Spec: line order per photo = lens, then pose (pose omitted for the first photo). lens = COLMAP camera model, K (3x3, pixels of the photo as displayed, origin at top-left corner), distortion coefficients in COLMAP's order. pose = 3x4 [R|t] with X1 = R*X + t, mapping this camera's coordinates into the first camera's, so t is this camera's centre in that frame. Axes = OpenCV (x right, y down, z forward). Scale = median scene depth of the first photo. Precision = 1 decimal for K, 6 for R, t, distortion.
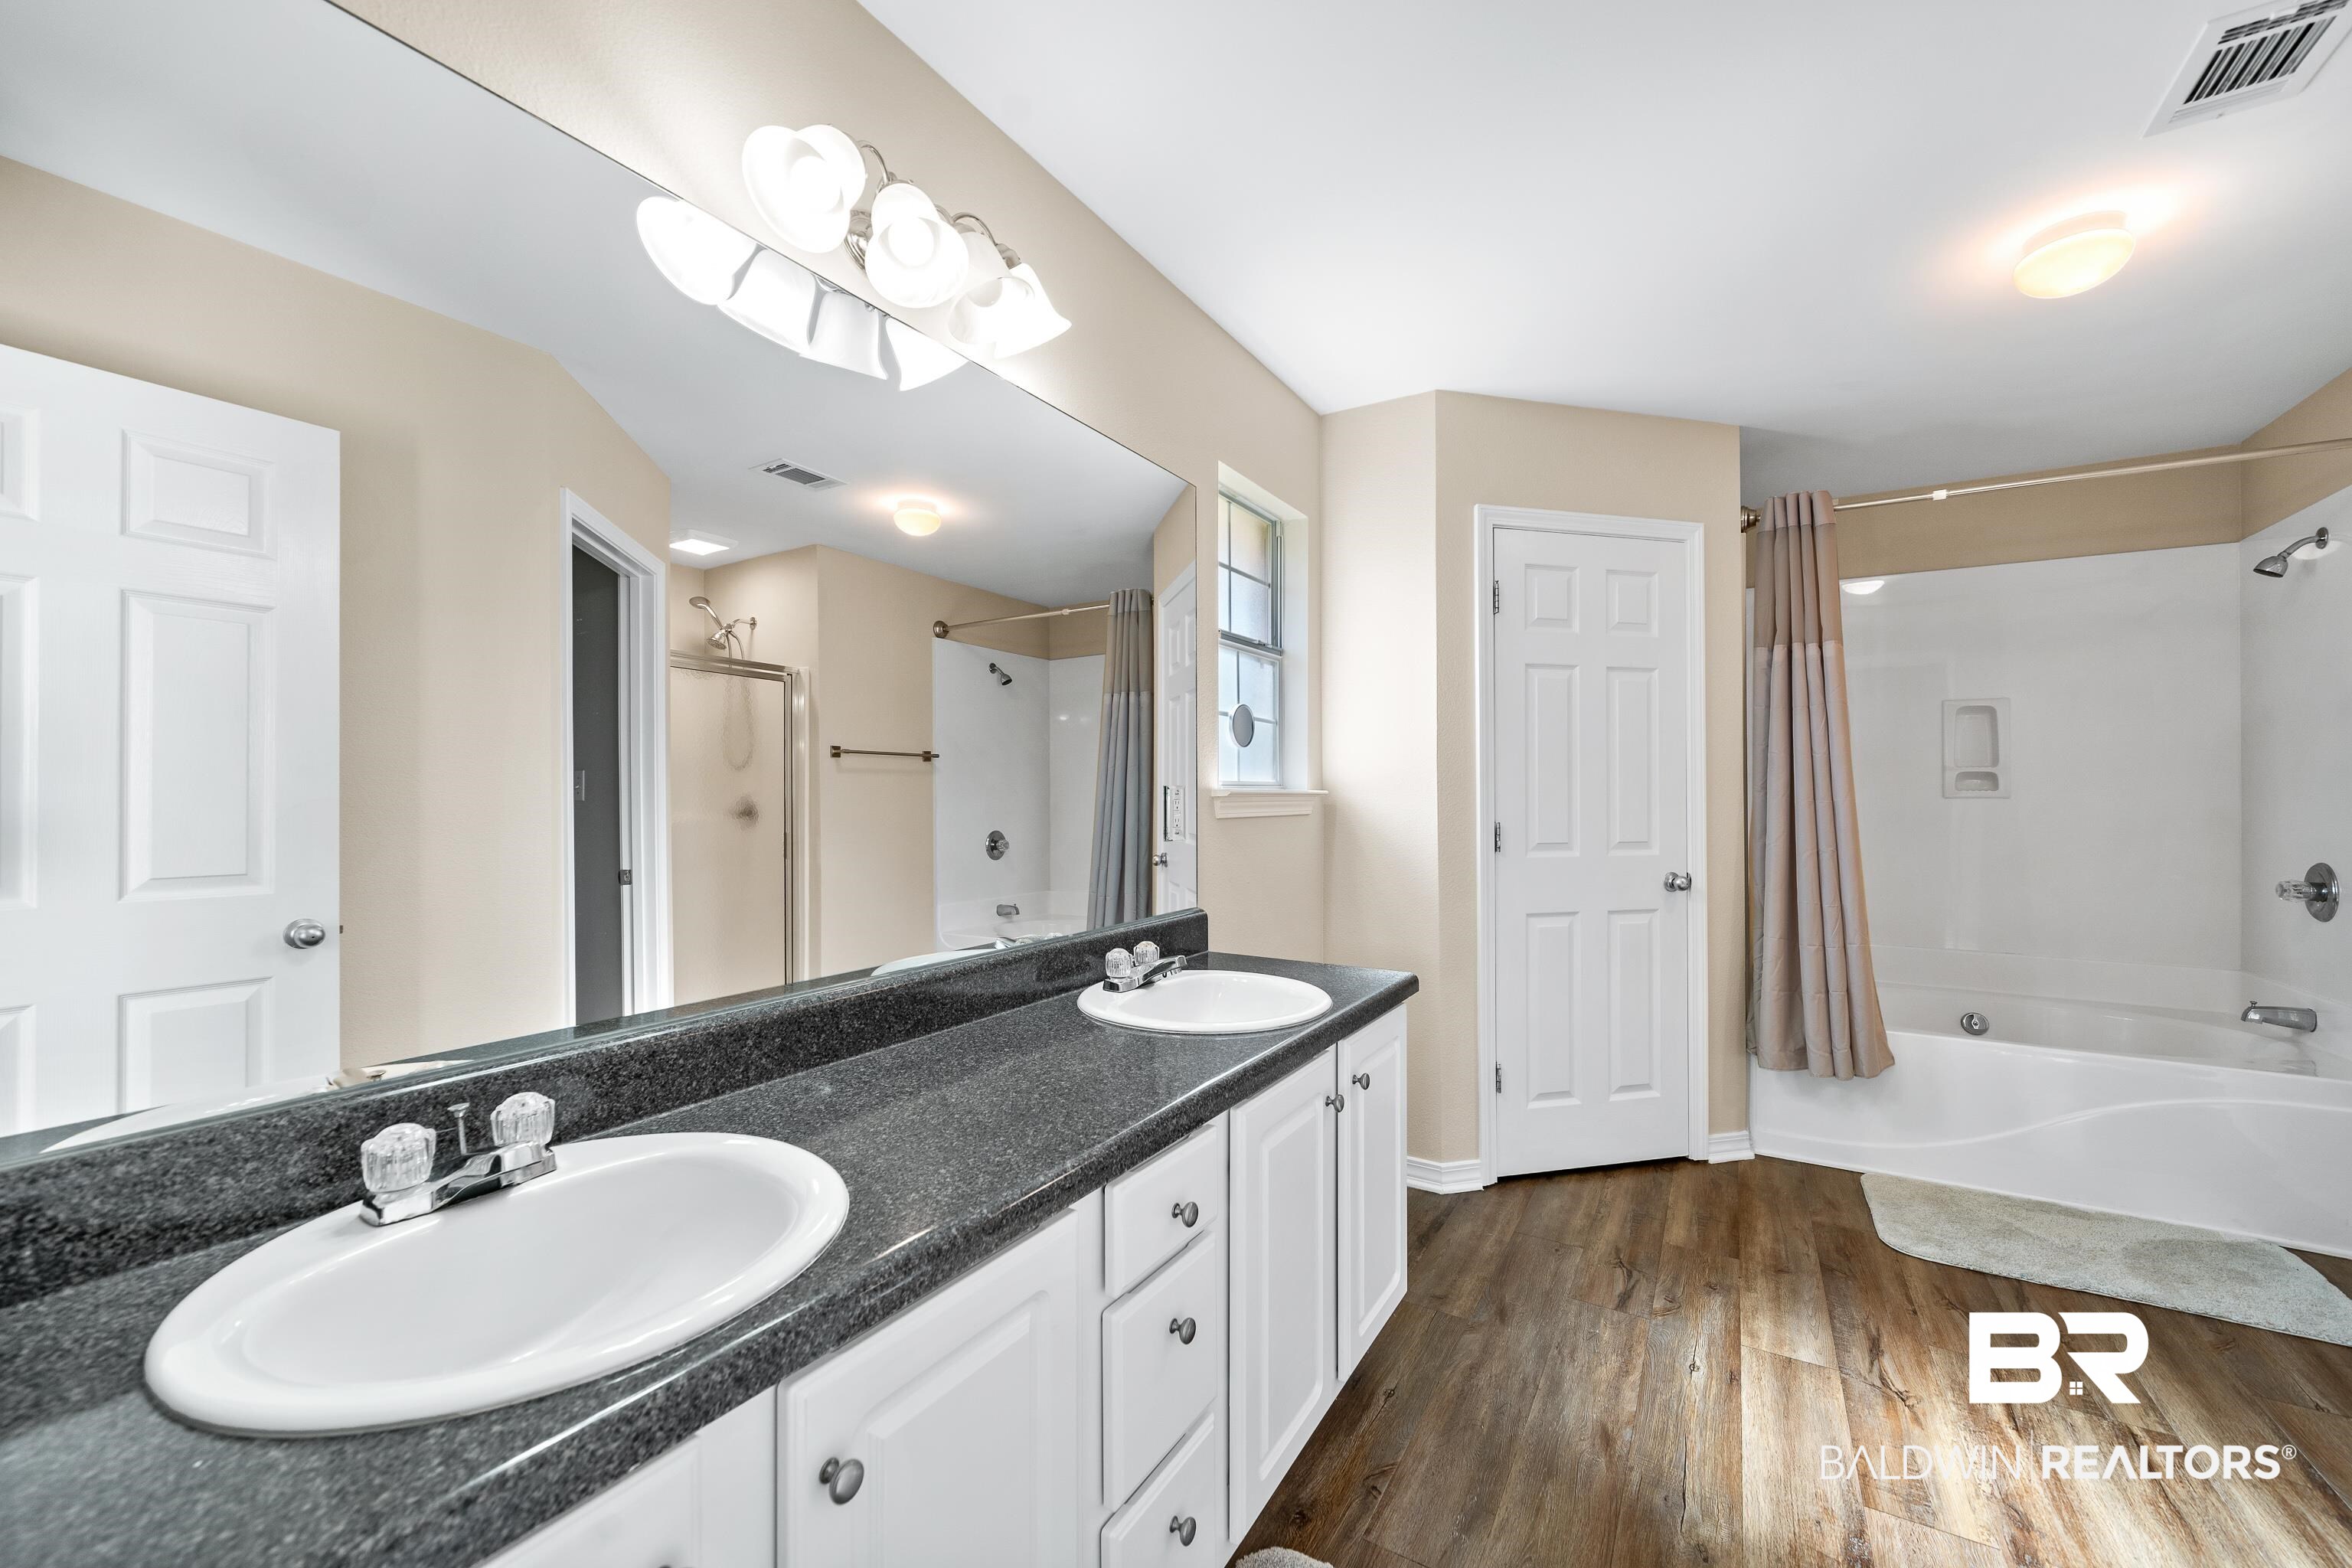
lens RADIAL K [[917.8, 0, 1177.0], [0, 917.8, 789.5], [0, 0, 1]] dist [-0.002016, -0.000147]
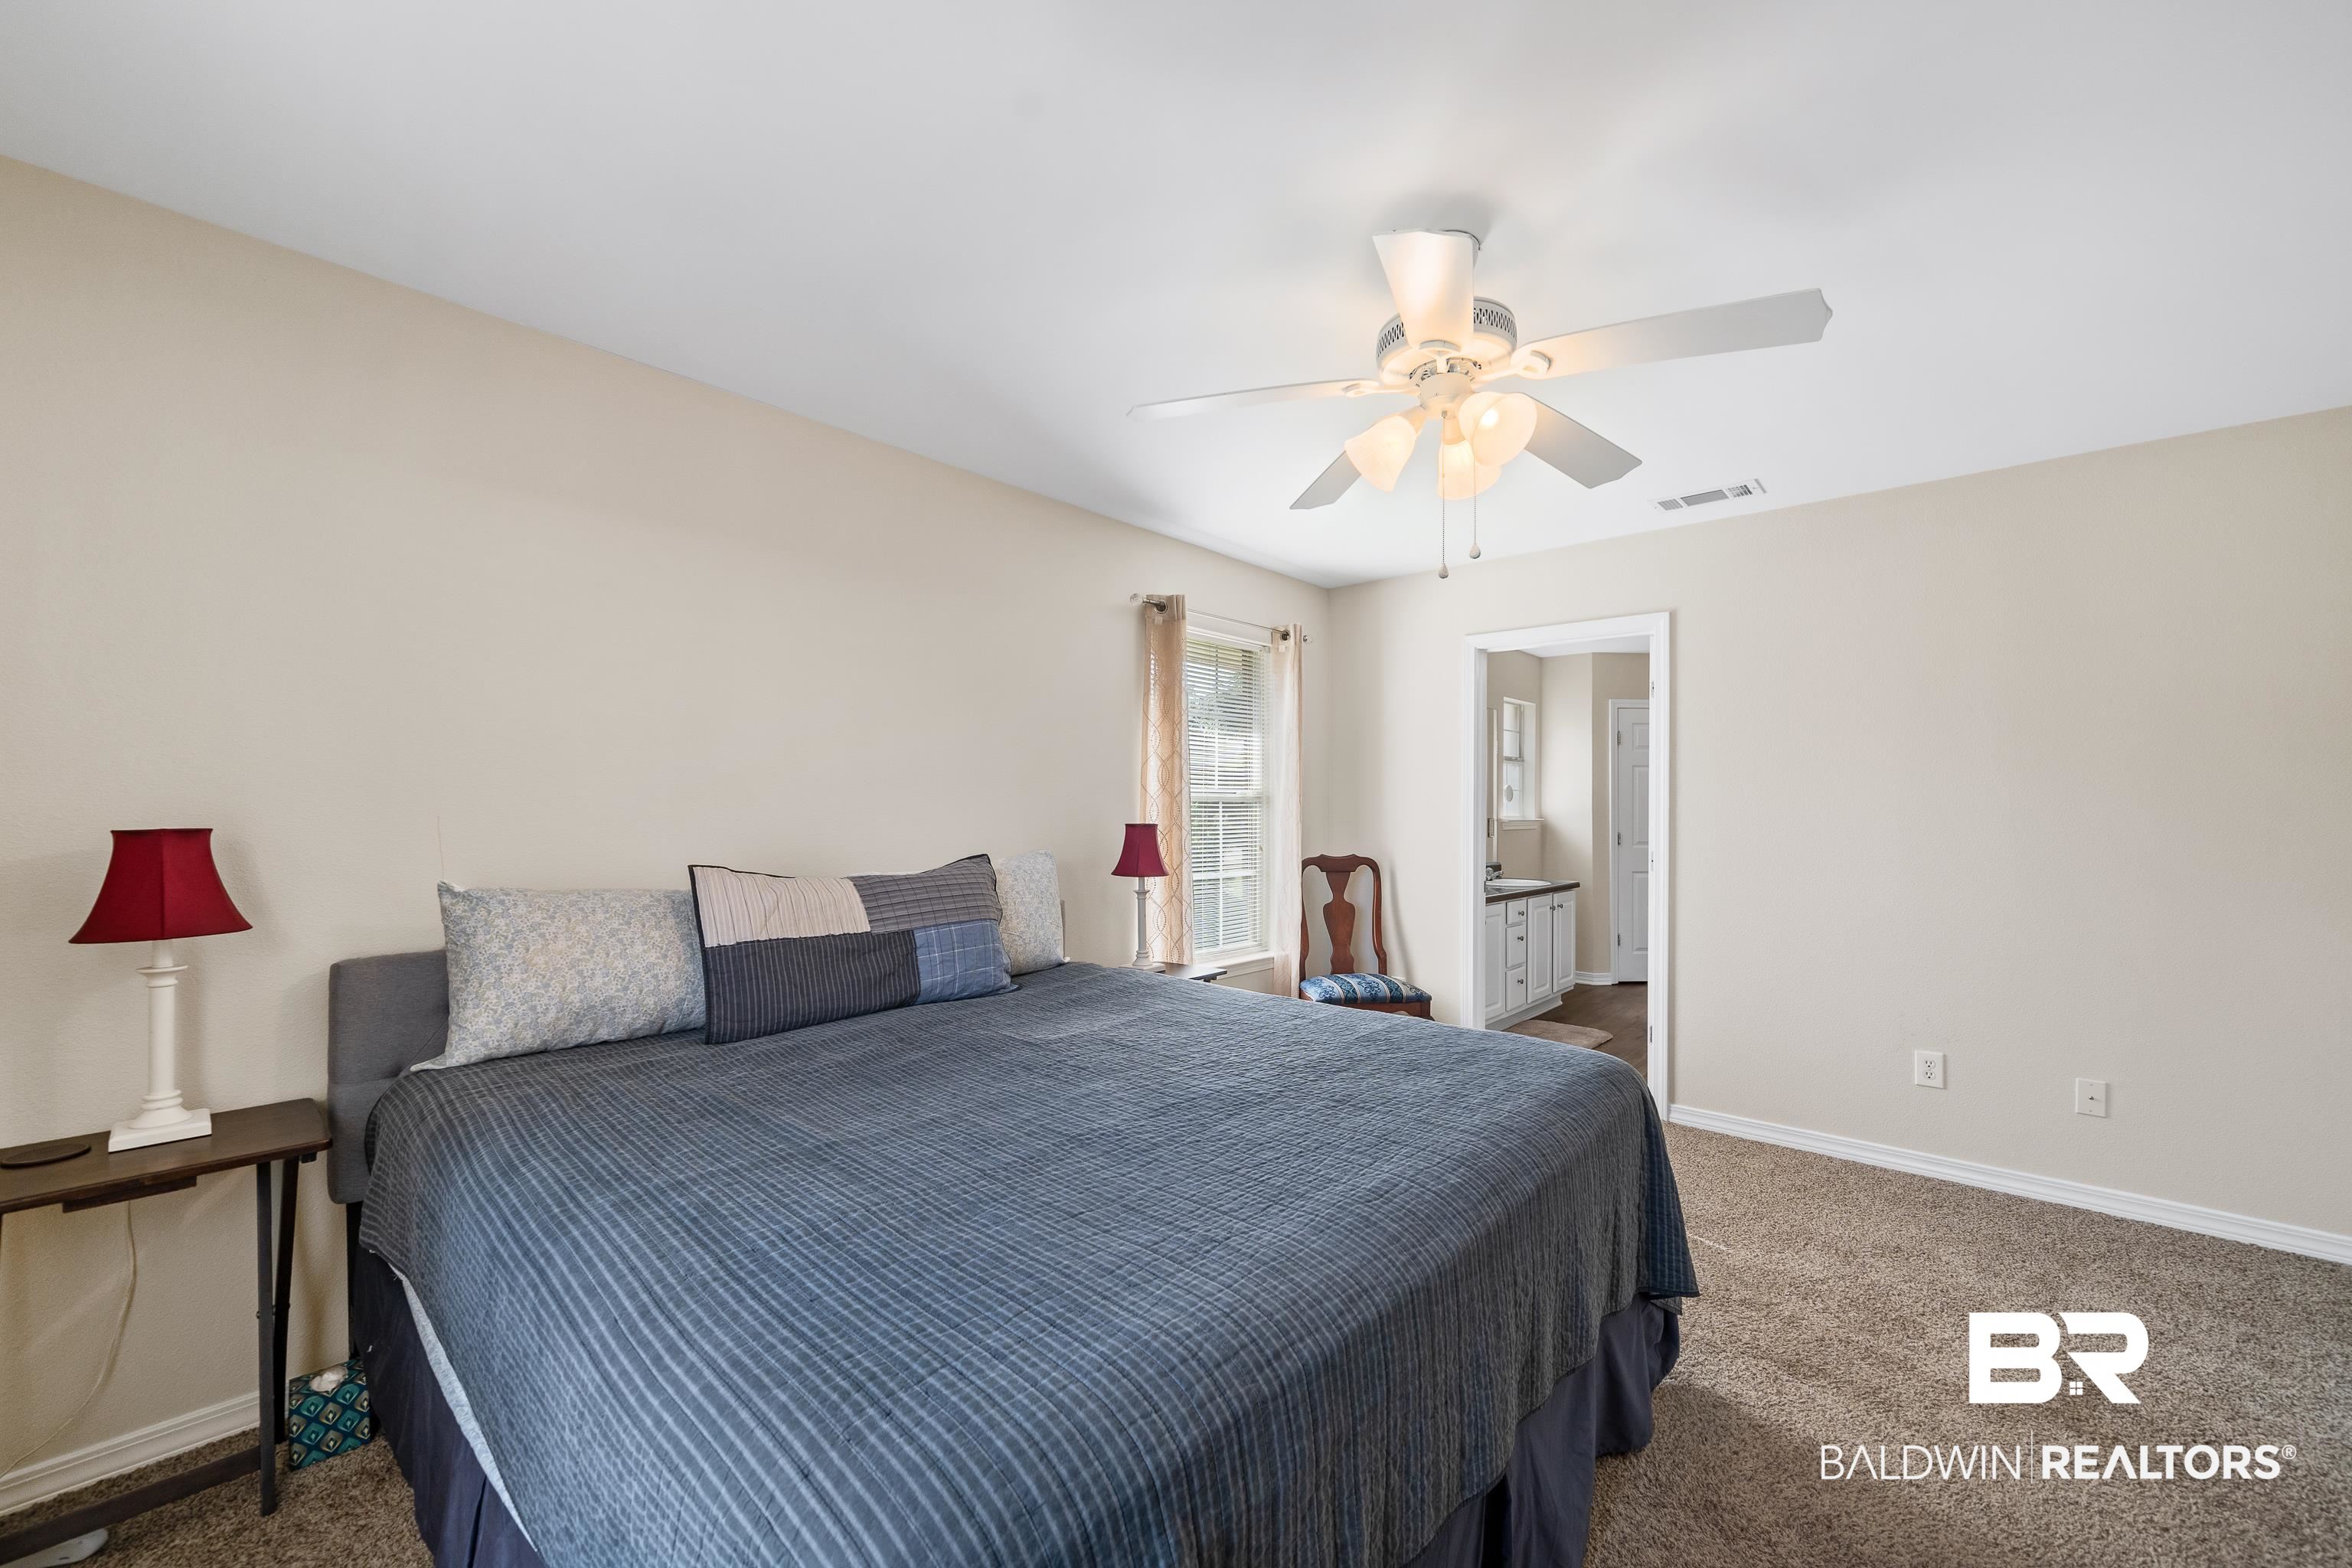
lens RADIAL K [[904.2, 0, 1172.4], [0, 904.2, 805.2], [0, 0, 1]] dist [-0.001823, -0.000283]
pose [[0.980652, 0.002440, -0.195744, -0.319766], [-0.001539, 0.999988, 0.004753, -0.043151], [0.195753, -0.004360, 0.980644, -1.481769]]
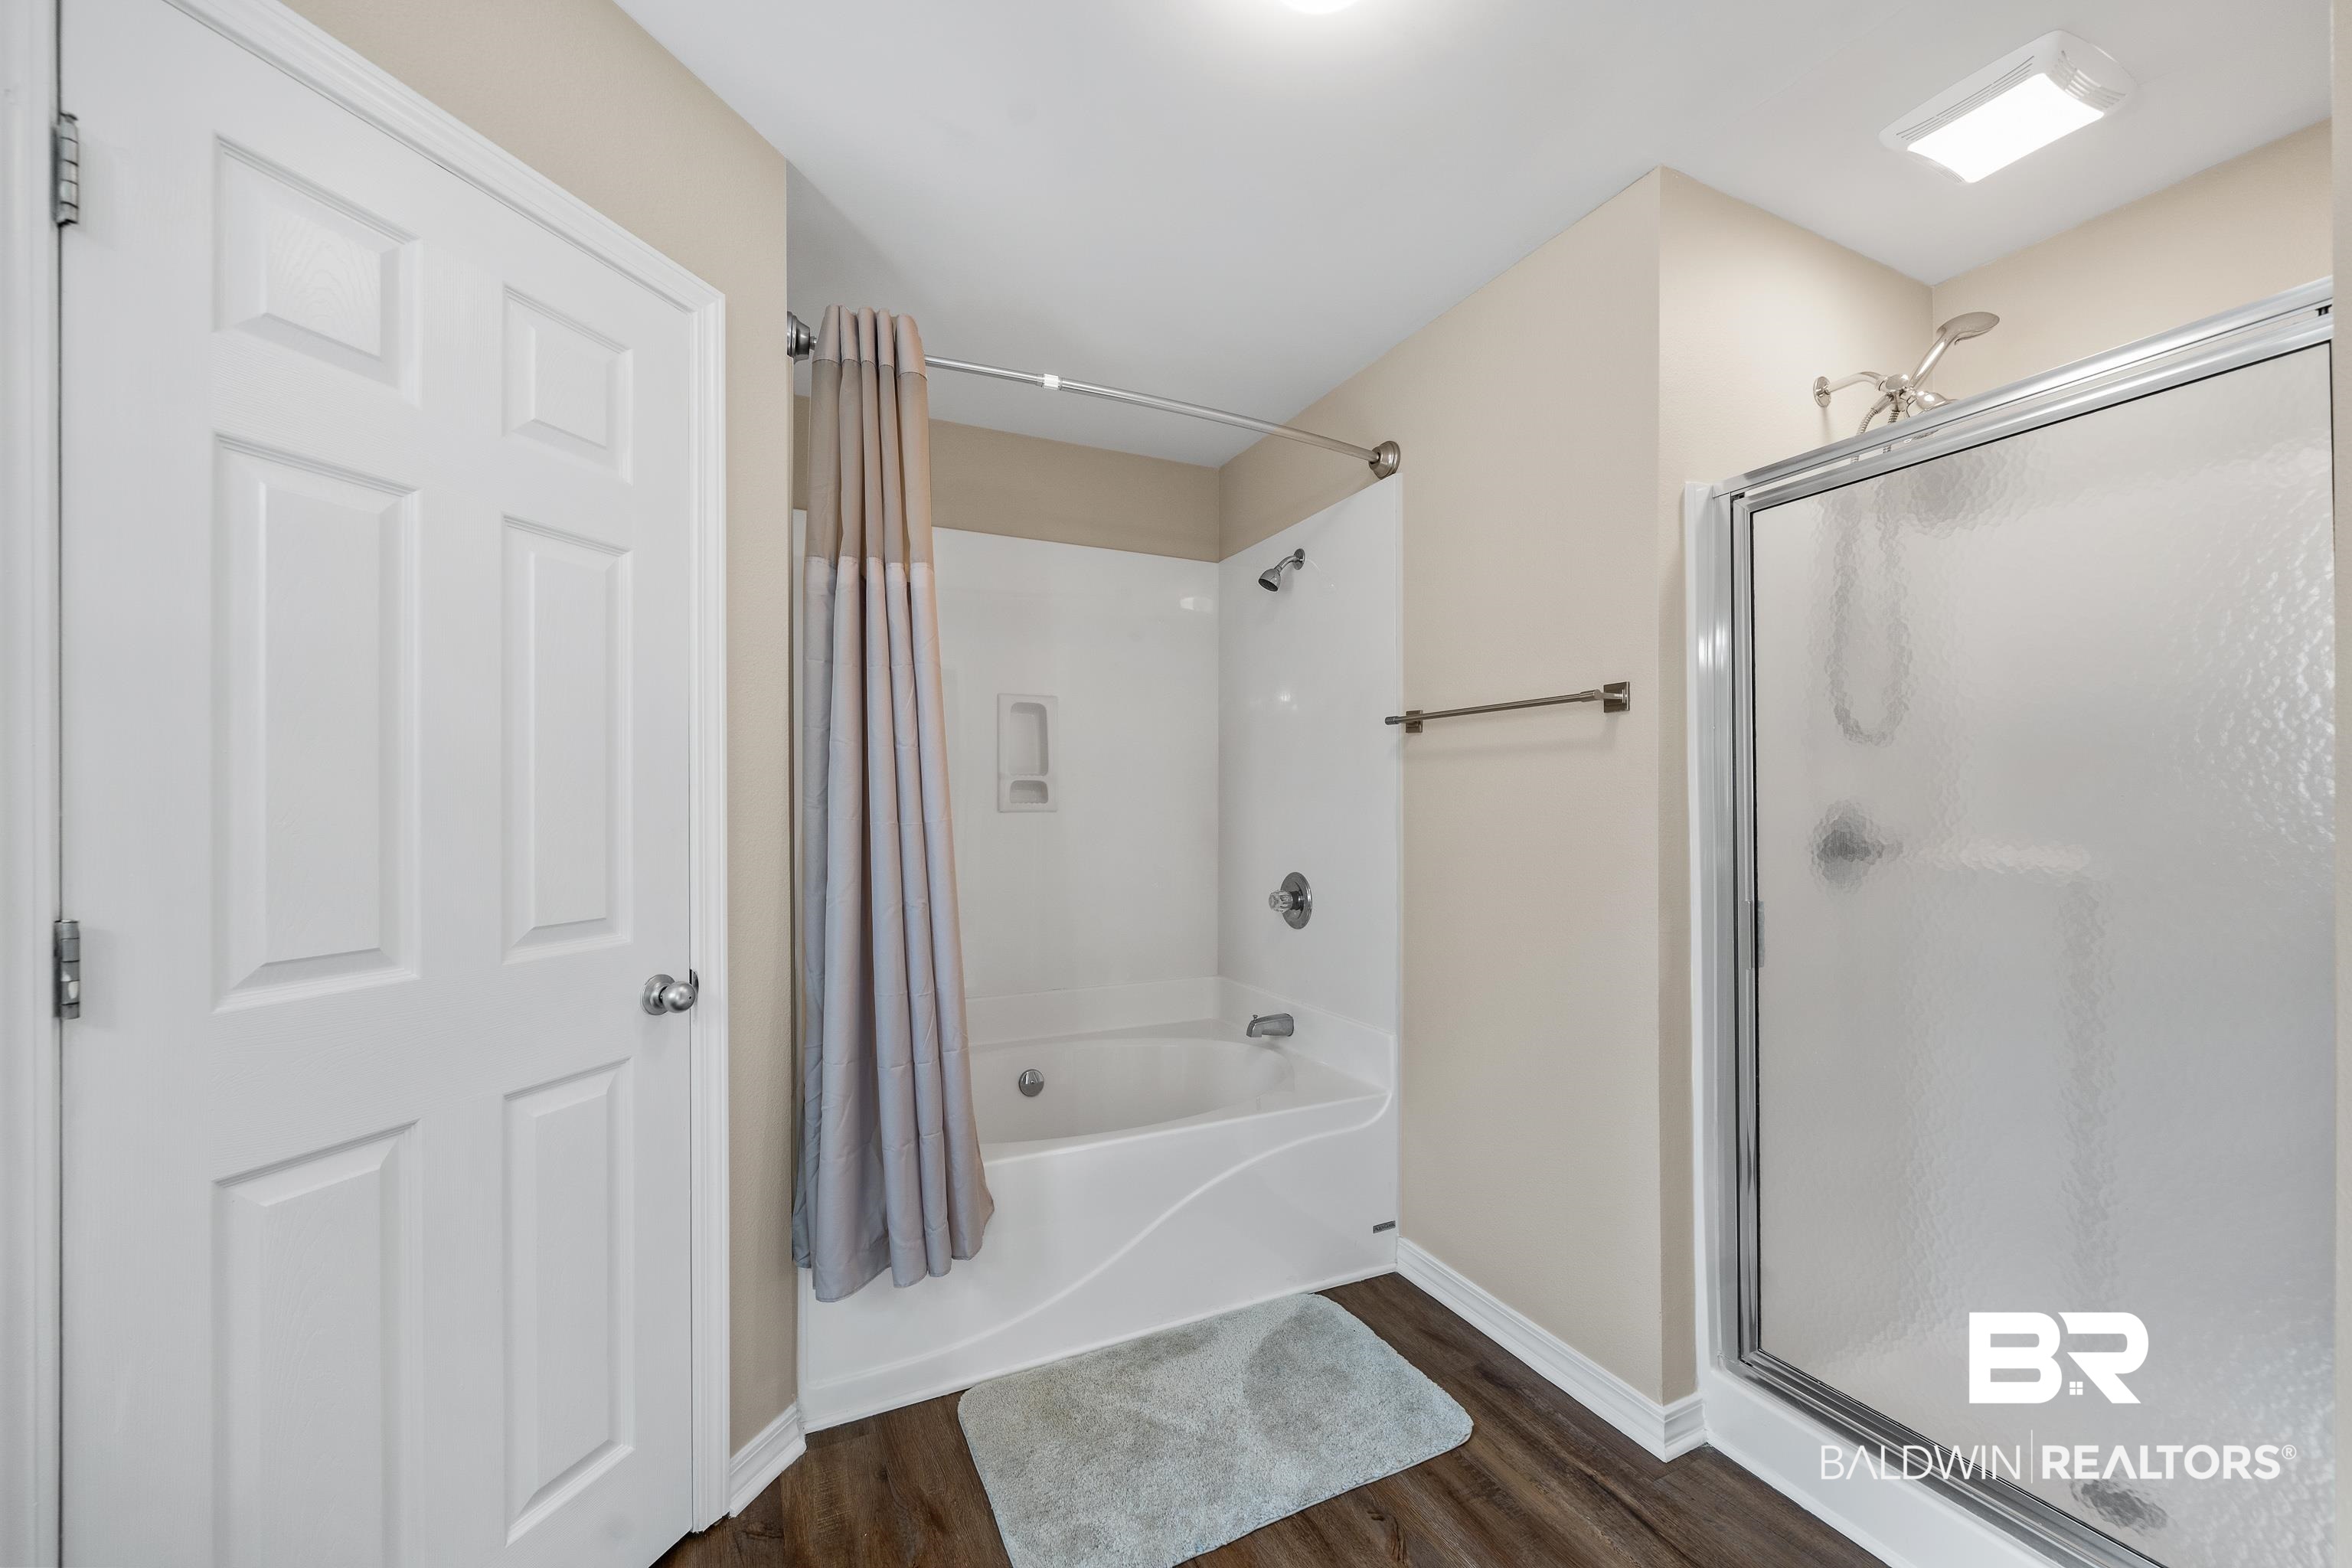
lens RADIAL K [[917.8, 0, 1177.0], [0, 917.8, 789.5], [0, 0, 1]] dist [-0.002016, -0.000147]
pose [[0.544783, 0.007567, 0.838543, 0.284097], [0.000928, 0.999953, -0.009627, -0.003454], [-0.838577, 0.006023, 0.544750, 0.510136]]
